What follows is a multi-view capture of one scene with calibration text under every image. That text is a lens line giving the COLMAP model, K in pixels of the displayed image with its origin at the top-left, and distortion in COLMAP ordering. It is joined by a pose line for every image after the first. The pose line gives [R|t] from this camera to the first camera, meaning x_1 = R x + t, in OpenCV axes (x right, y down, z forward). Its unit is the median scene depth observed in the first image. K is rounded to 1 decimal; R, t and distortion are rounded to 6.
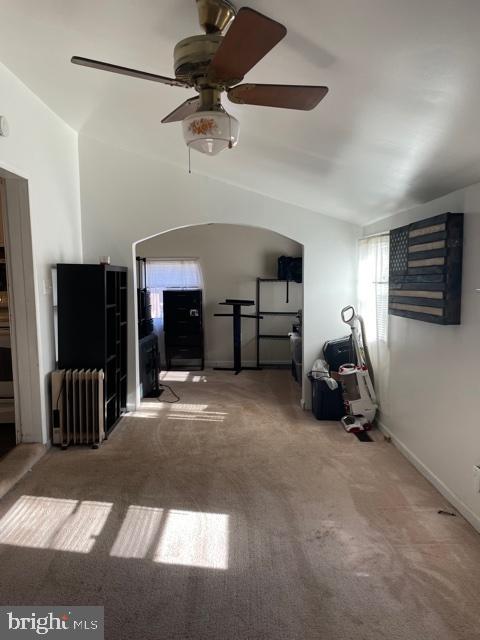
lens RADIAL K [[484.9, 0, 240.8], [0, 484.9, 316.7], [0, 0, 1]] dist [0.074175, -0.070616]
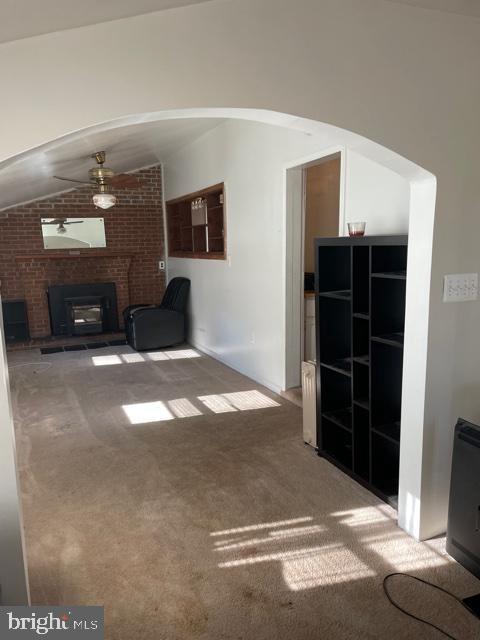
lens RADIAL K [[484.9, 0, 237.4], [0, 484.9, 322.4], [0, 0, 1]] dist [0.074175, -0.070616]
pose [[-0.929419, 0.090114, -0.357854, 0.069210], [0.000991, 0.970333, 0.241771, -0.092072], [0.369025, 0.224352, -0.901935, 0.943142]]
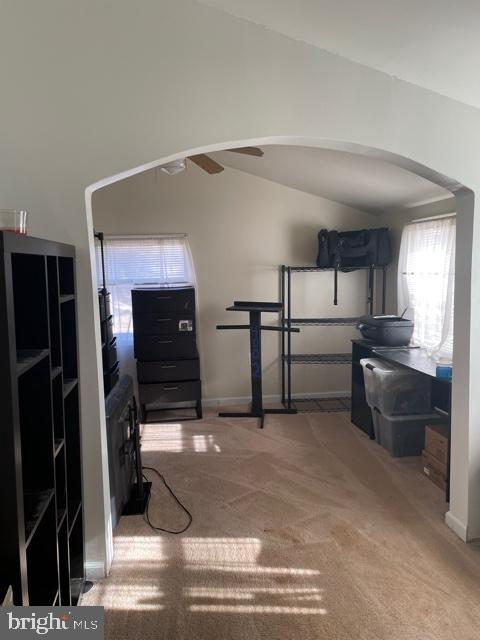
lens RADIAL K [[484.9, 0, 236.7], [0, 484.9, 322.2], [0, 0, 1]] dist [0.074175, -0.070616]
pose [[0.993487, -0.032402, 0.109238, -0.098798], [0.028370, 0.998865, 0.038271, -0.033829], [-0.110355, -0.034923, 0.993279, 0.392533]]
